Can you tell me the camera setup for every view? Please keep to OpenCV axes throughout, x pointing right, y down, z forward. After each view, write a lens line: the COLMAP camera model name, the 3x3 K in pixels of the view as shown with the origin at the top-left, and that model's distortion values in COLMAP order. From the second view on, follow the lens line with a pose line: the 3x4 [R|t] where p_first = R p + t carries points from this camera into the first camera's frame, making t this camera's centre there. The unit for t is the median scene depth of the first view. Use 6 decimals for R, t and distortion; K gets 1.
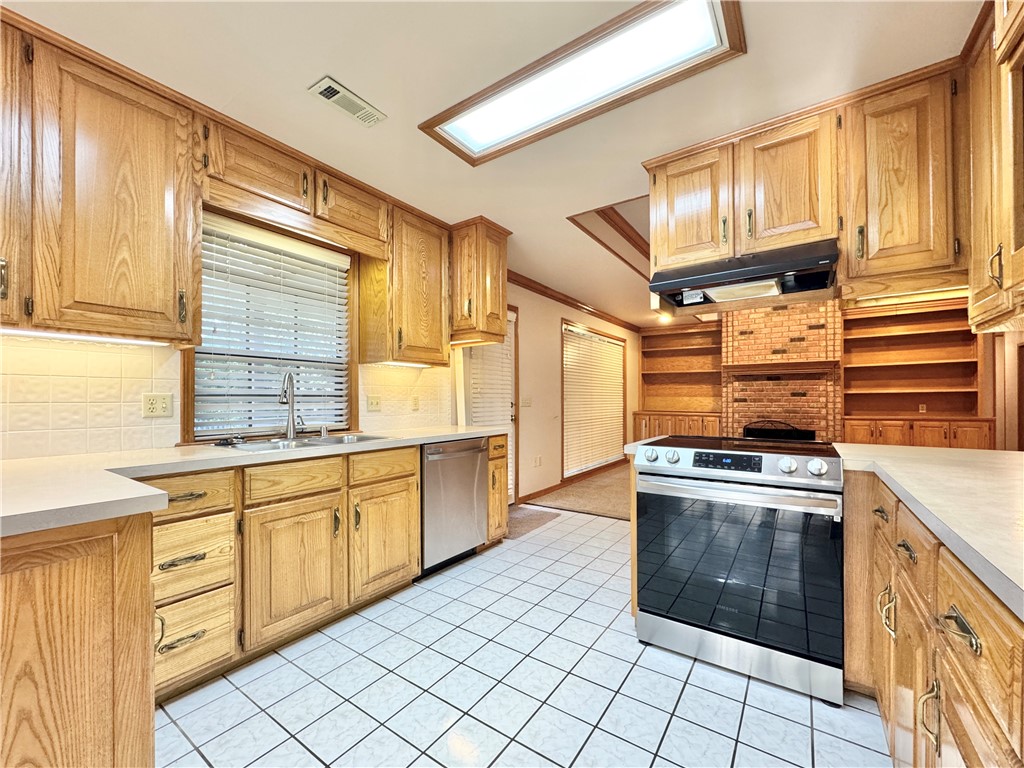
lens RADIAL K [[416.6, 0, 513.9], [0, 416.6, 395.5], [0, 0, 1]] dist [-0.000756, -0.000046]
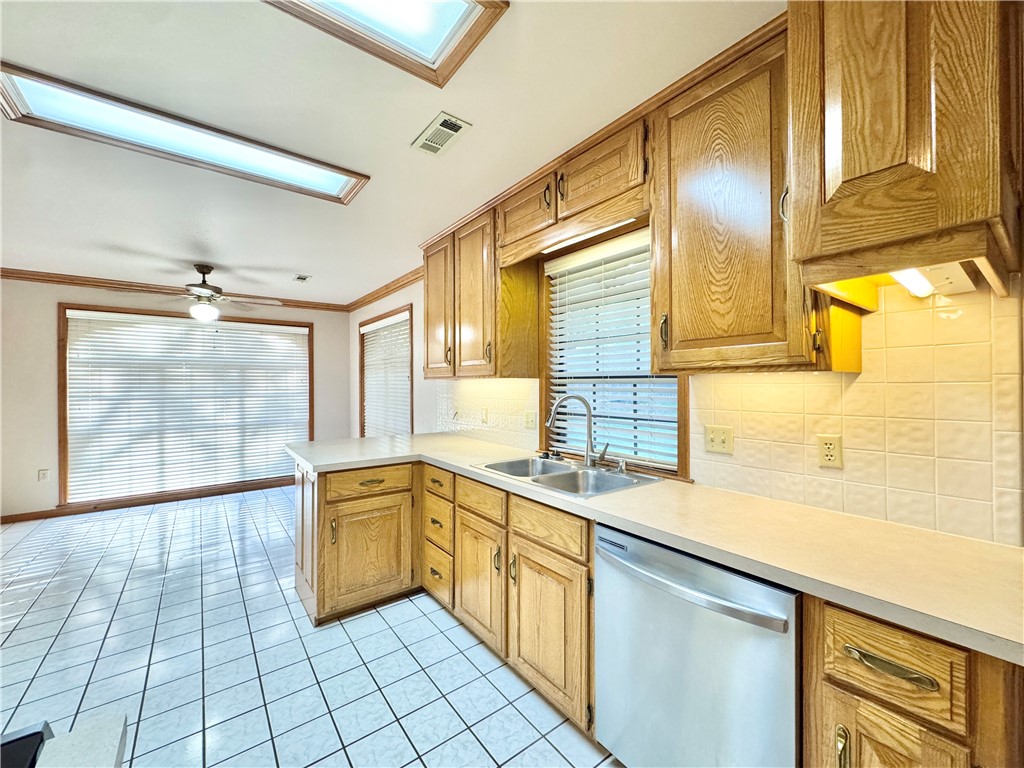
lens RADIAL K [[410.0, 0, 512.0], [0, 410.0, 384.0], [0, 0, 1]] dist [0.000742, 0.000231]
pose [[-0.310560, 0.001471, -0.950553, 0.418868], [0.007614, 0.999971, -0.000940, -0.085776], [0.950523, -0.007530, -0.310562, 1.249535]]
